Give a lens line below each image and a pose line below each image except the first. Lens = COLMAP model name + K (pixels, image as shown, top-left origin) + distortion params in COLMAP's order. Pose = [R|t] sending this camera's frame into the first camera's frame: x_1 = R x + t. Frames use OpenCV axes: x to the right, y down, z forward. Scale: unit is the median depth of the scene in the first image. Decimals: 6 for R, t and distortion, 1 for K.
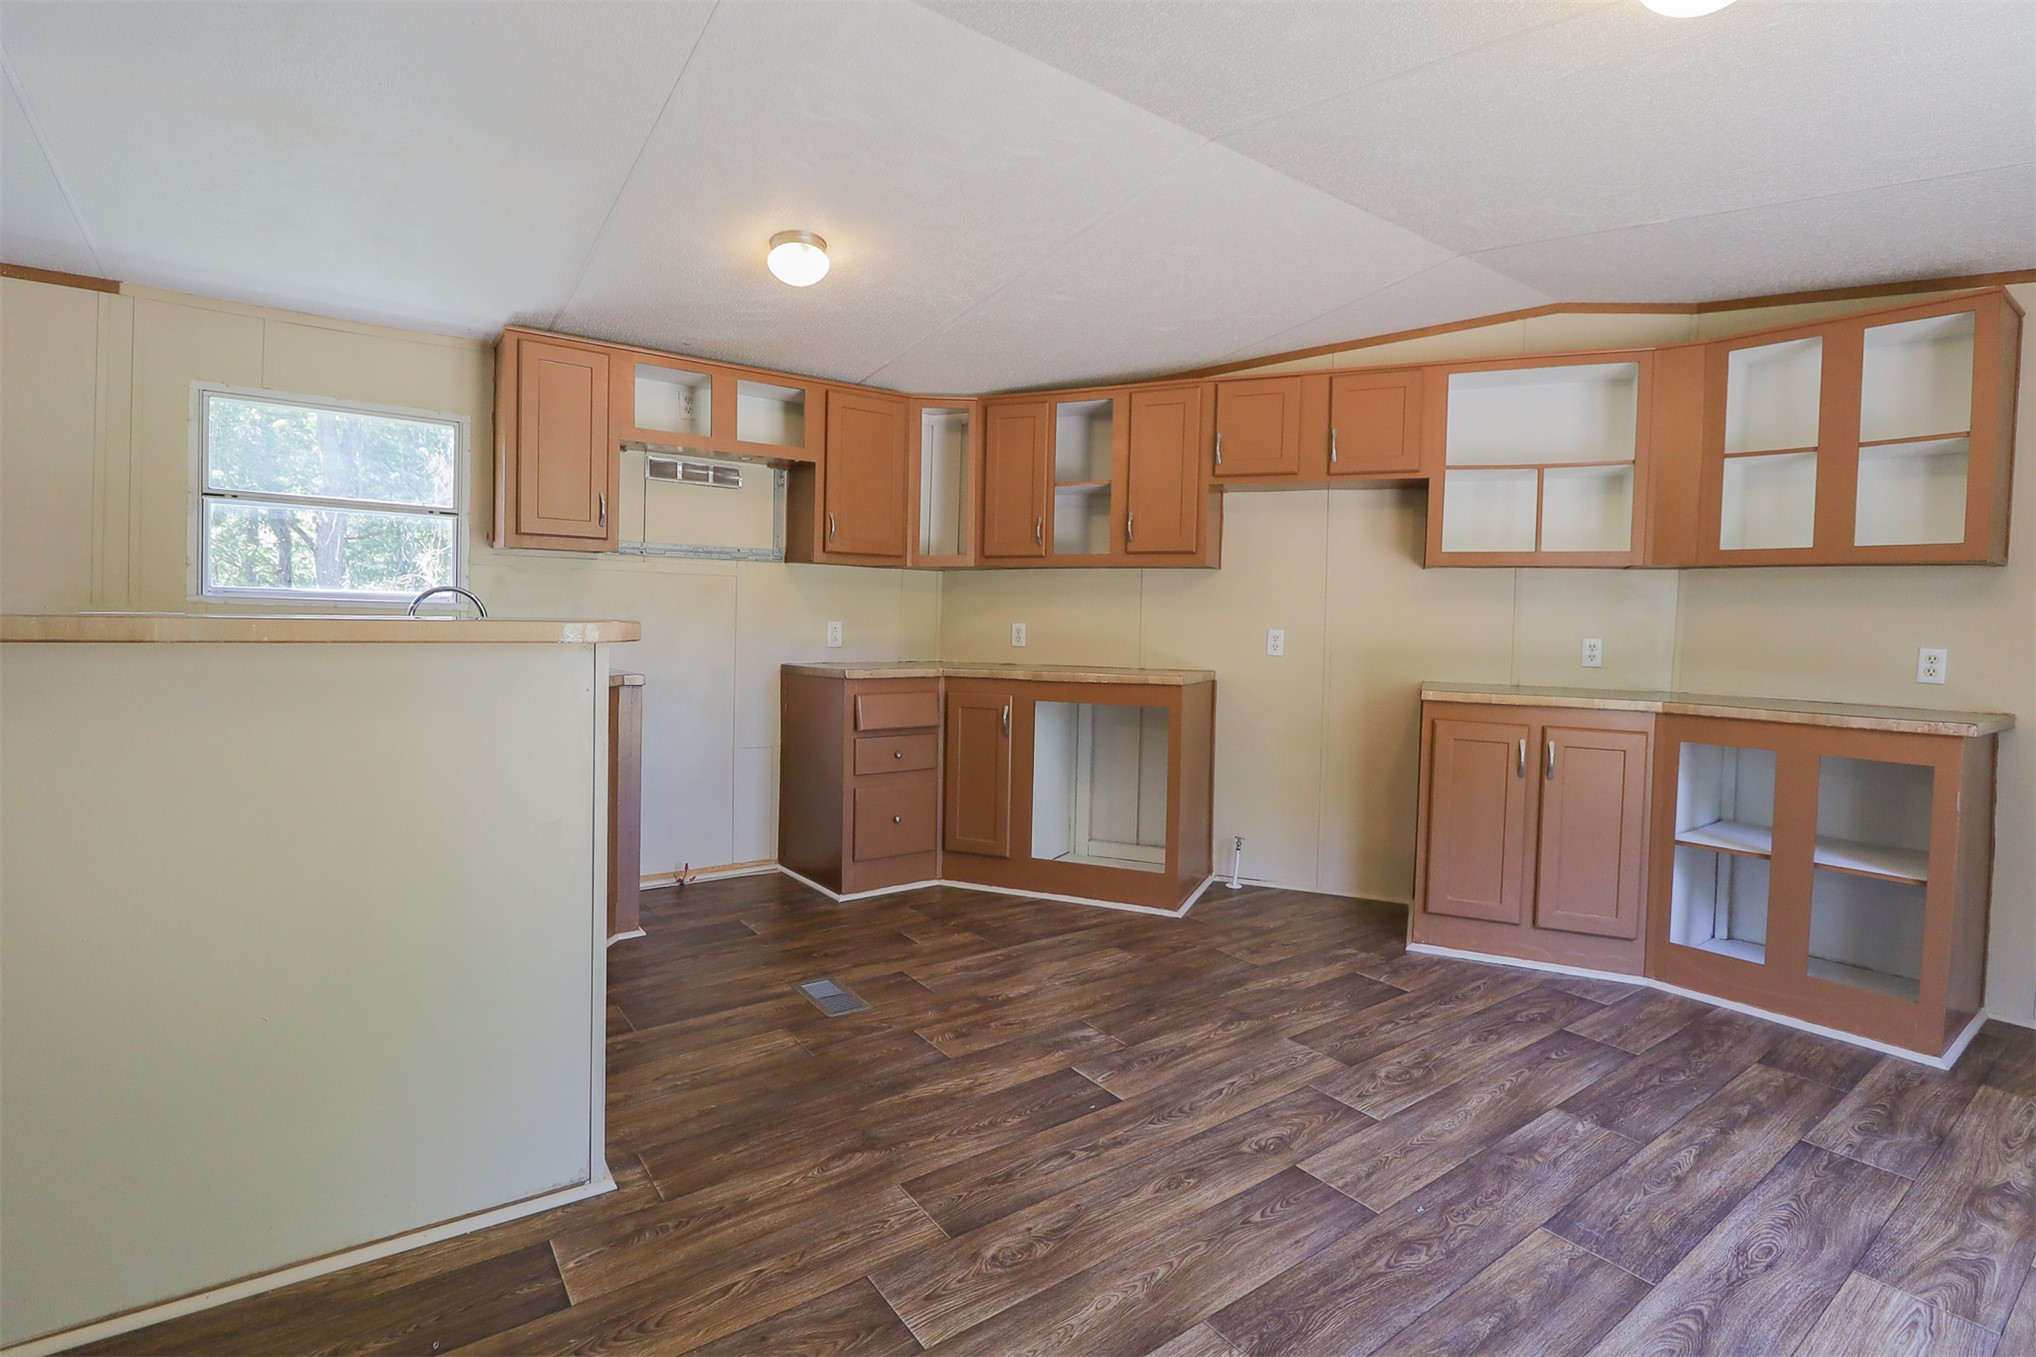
lens RADIAL K [[944.4, 0, 1015.6], [0, 944.4, 652.5], [0, 0, 1]] dist [-0.002129, -0.010986]
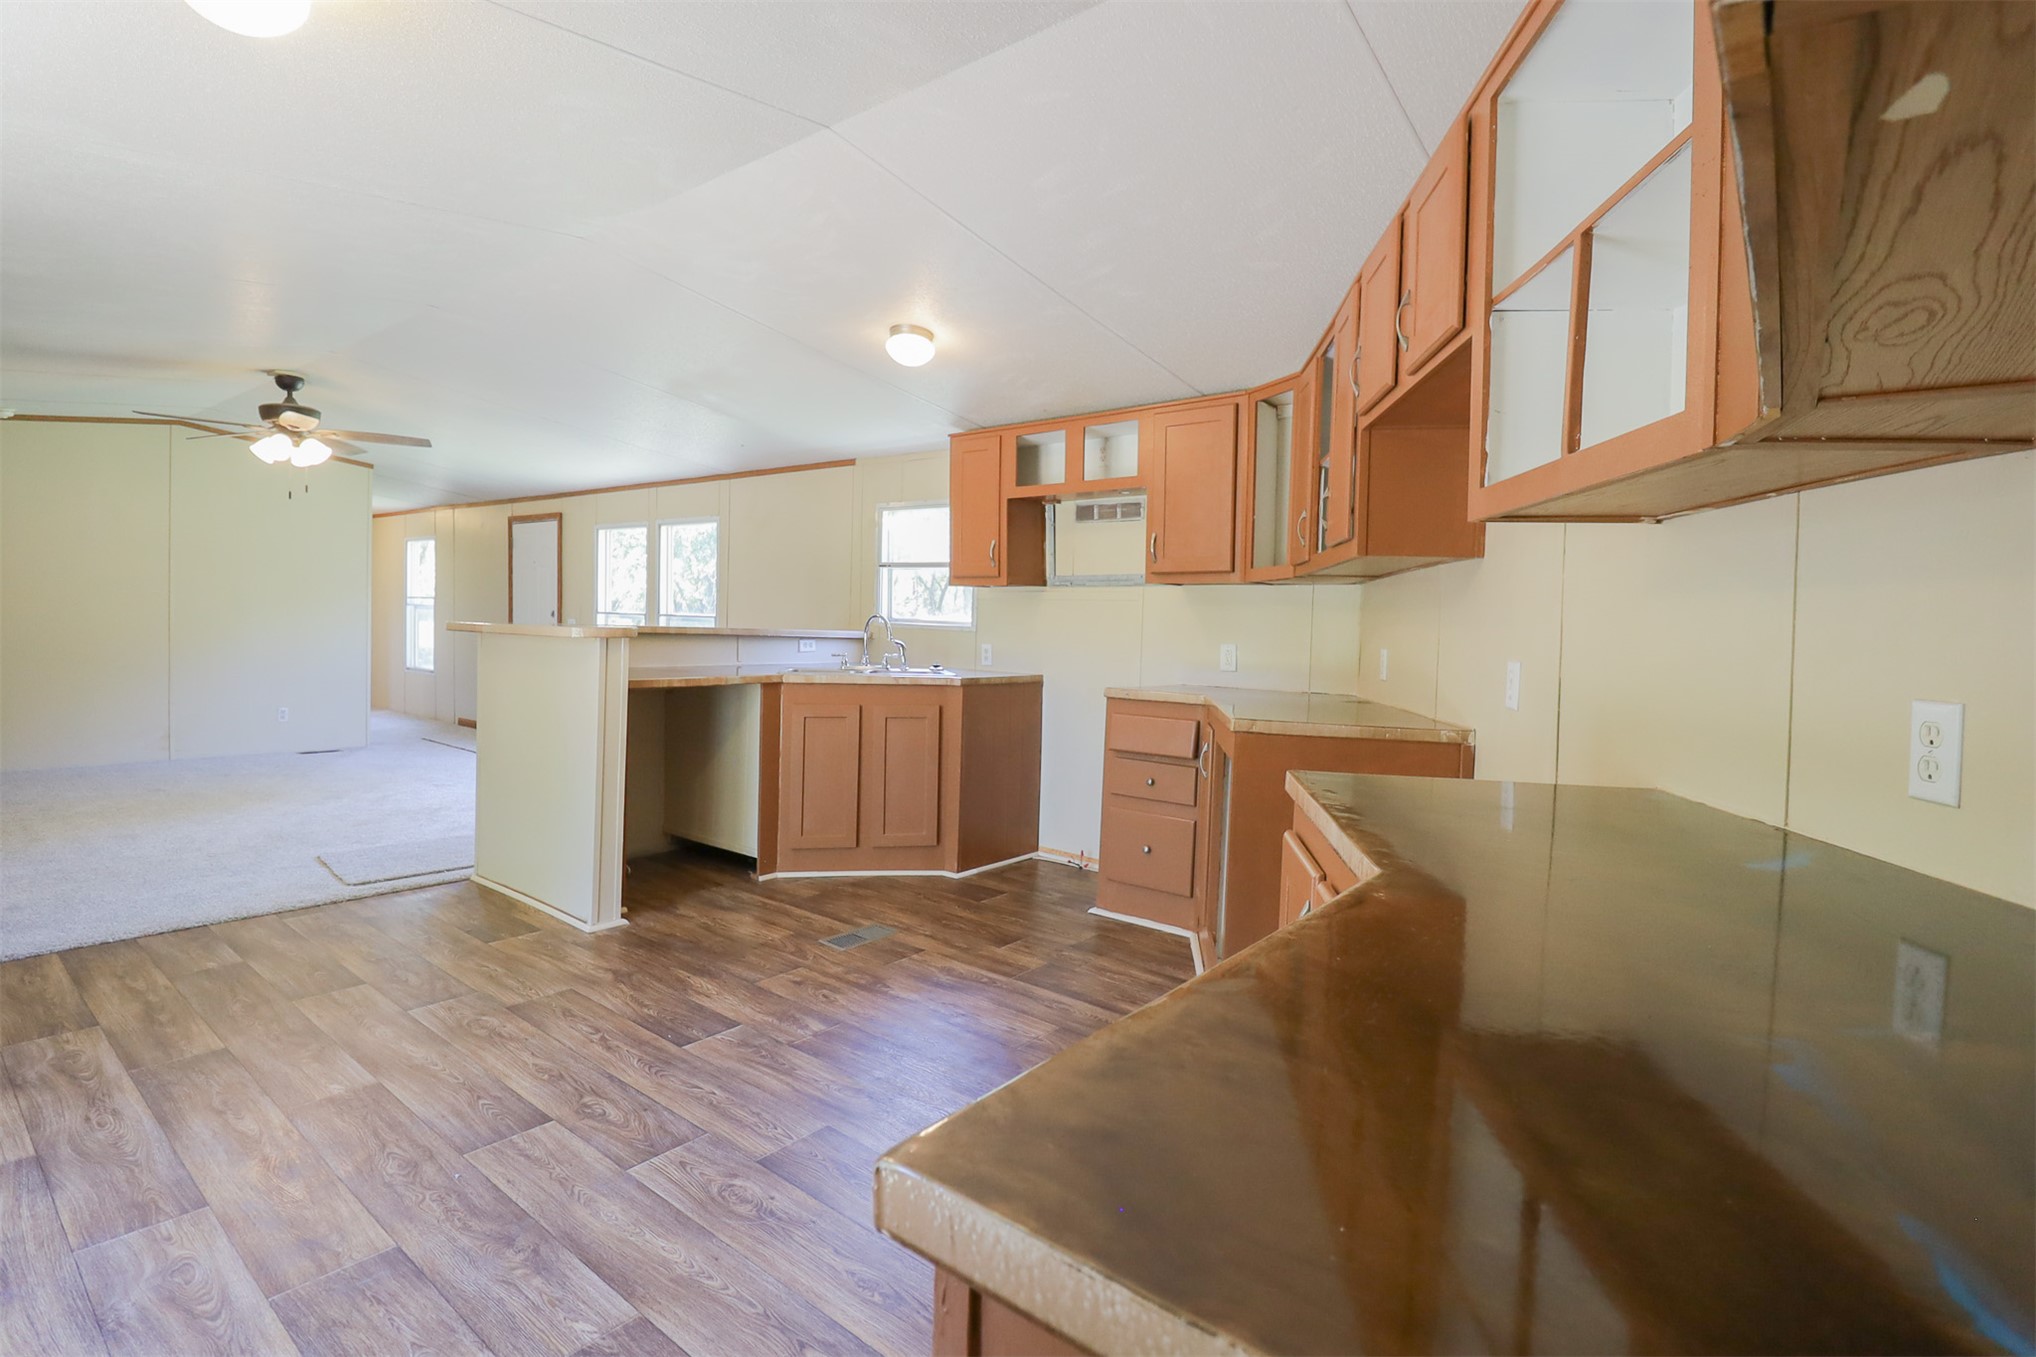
lens RADIAL K [[944.4, 0, 1005.4], [0, 944.4, 652.1], [0, 0, 1]] dist [-0.002129, -0.010986]
pose [[0.269948, 0.014575, -0.962765, 0.883030], [-0.055408, 0.998464, -0.000420, -0.015893], [0.961279, 0.053458, 0.270341, 0.702874]]
